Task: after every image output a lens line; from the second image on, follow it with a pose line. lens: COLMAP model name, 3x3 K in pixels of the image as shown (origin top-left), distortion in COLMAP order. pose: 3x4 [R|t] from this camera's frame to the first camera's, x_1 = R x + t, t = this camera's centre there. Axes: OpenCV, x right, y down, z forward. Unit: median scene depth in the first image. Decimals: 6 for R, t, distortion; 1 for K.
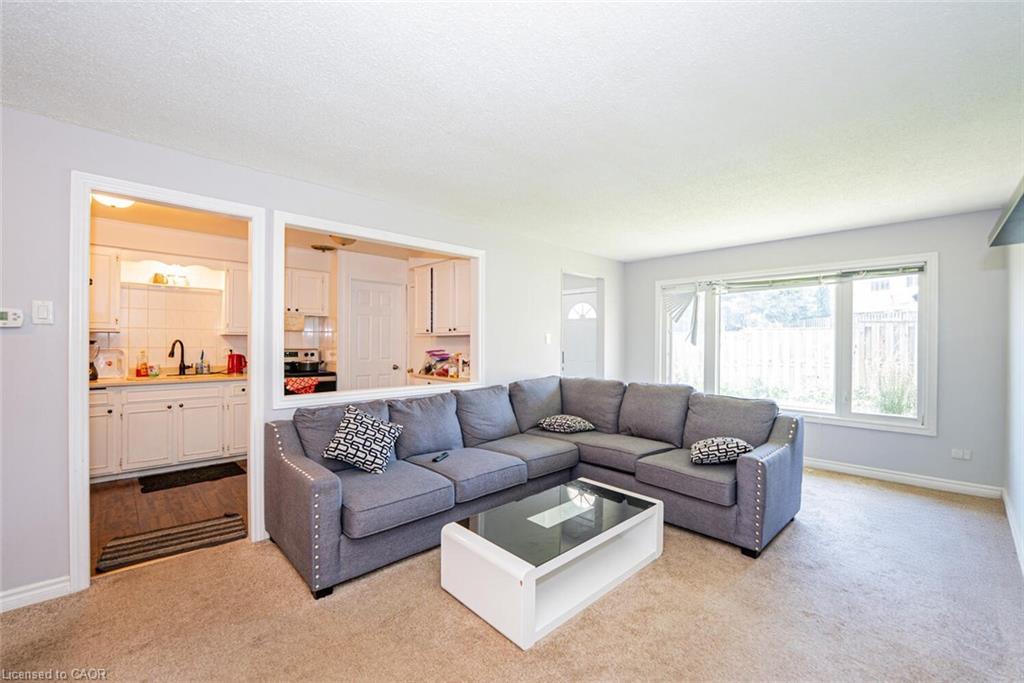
lens RADIAL K [[422.7, 0, 509.4], [0, 422.7, 341.0], [0, 0, 1]] dist [-0.012284, 0.000148]
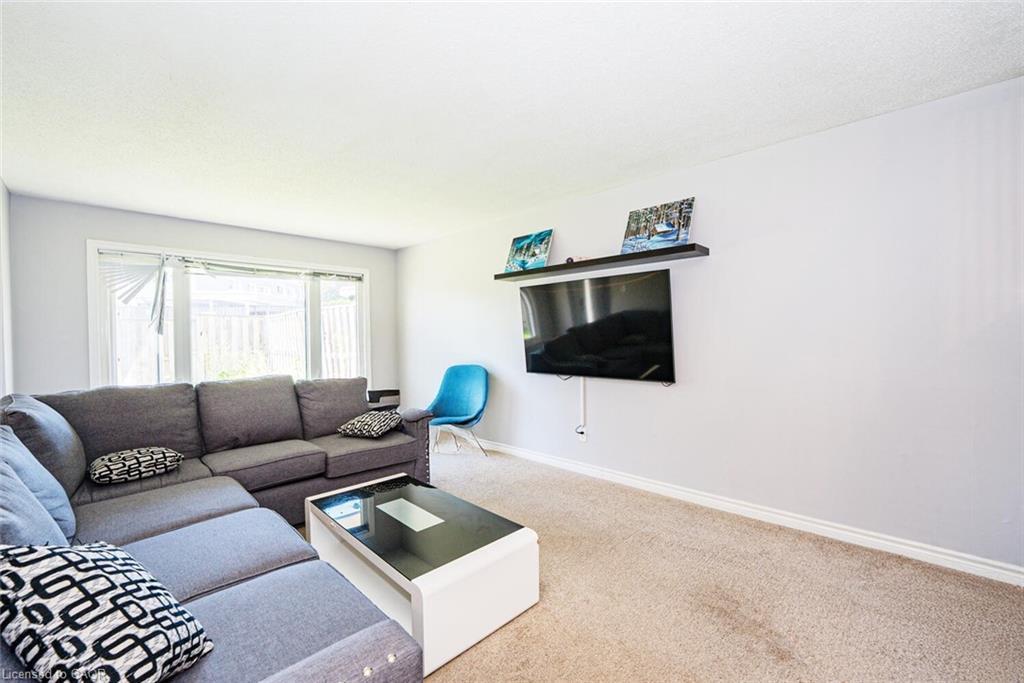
lens RADIAL K [[422.7, 0, 513.1], [0, 422.7, 341.3], [0, 0, 1]] dist [-0.012284, 0.000148]
pose [[-0.019179, -0.021666, 0.999581, -0.460196], [0.008176, 0.999728, 0.021826, 0.014594], [-0.999783, 0.008591, -0.018996, 0.476539]]
